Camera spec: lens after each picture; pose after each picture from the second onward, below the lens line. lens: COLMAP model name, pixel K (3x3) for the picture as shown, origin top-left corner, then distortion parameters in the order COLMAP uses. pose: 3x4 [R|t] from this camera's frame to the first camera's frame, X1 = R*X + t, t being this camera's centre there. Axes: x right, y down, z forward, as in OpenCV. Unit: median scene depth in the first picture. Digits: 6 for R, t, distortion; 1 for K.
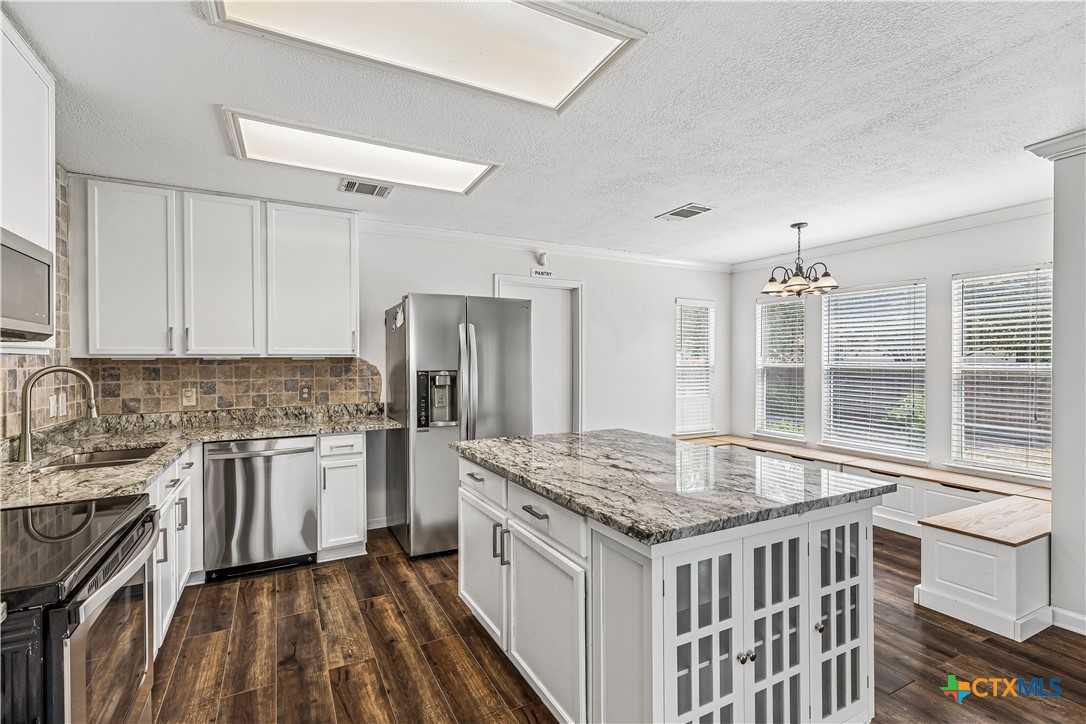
lens RADIAL K [[505.4, 0, 547.8], [0, 505.4, 362.0], [0, 0, 1]] dist [0.008022, 0.000001]
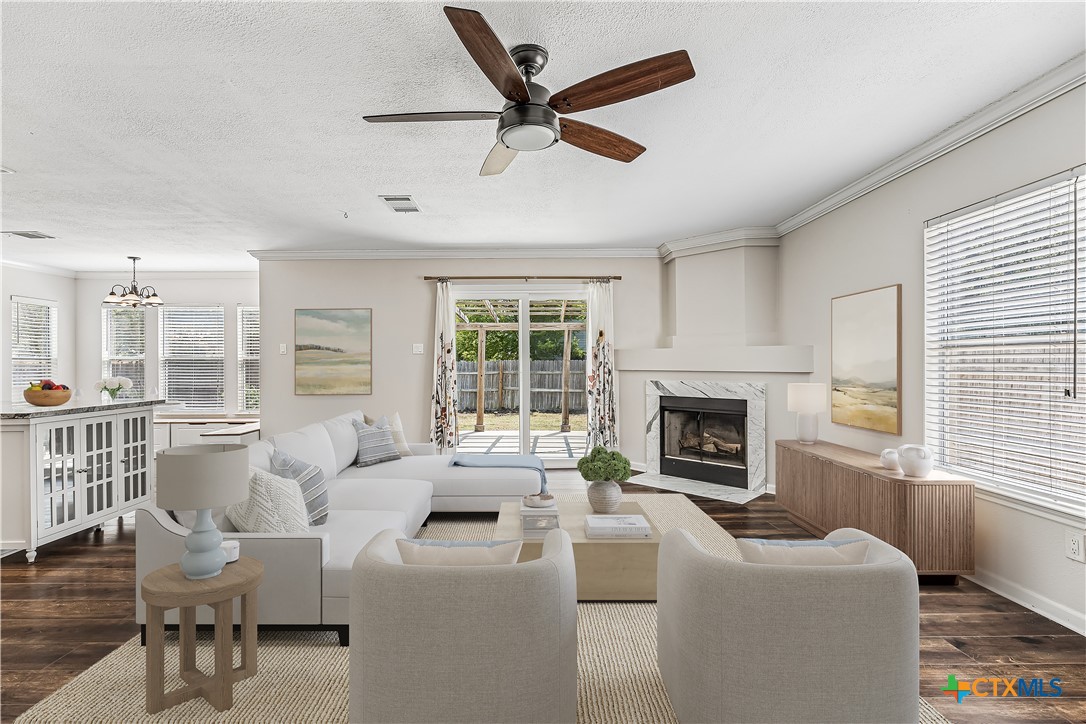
lens RADIAL K [[503.5, 0, 528.0], [0, 503.5, 361.2], [0, 0, 1]] dist [0.005138, 0.000099]
pose [[0.476094, -0.001911, 0.879392, -0.294676], [0.009496, 0.999951, -0.002968, 0.047855], [-0.879343, 0.009764, 0.476089, -0.834949]]
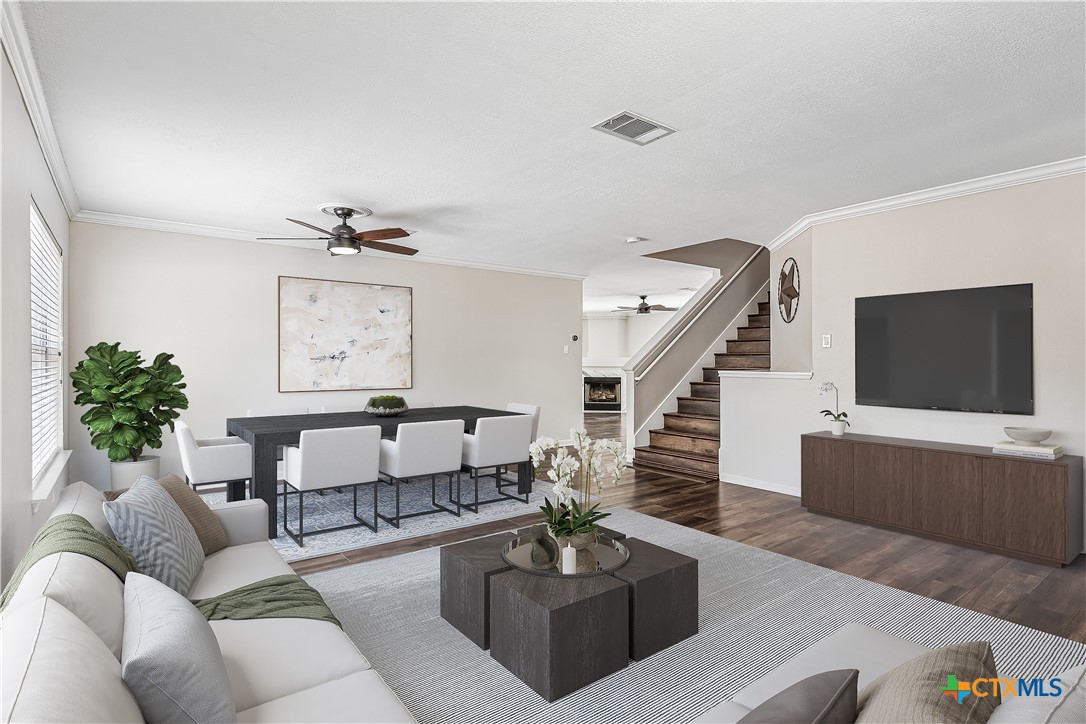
lens RADIAL K [[553.3, 0, 543.0], [0, 553.3, 362.0], [0, 0, 1]] dist [0.001520, -0.000529]
pose [[-0.155495, 0.004004, 0.987829, -2.793896], [0.000285, 0.999992, -0.004009, 0.059740], [-0.987837, -0.000341, -0.155495, 0.540577]]
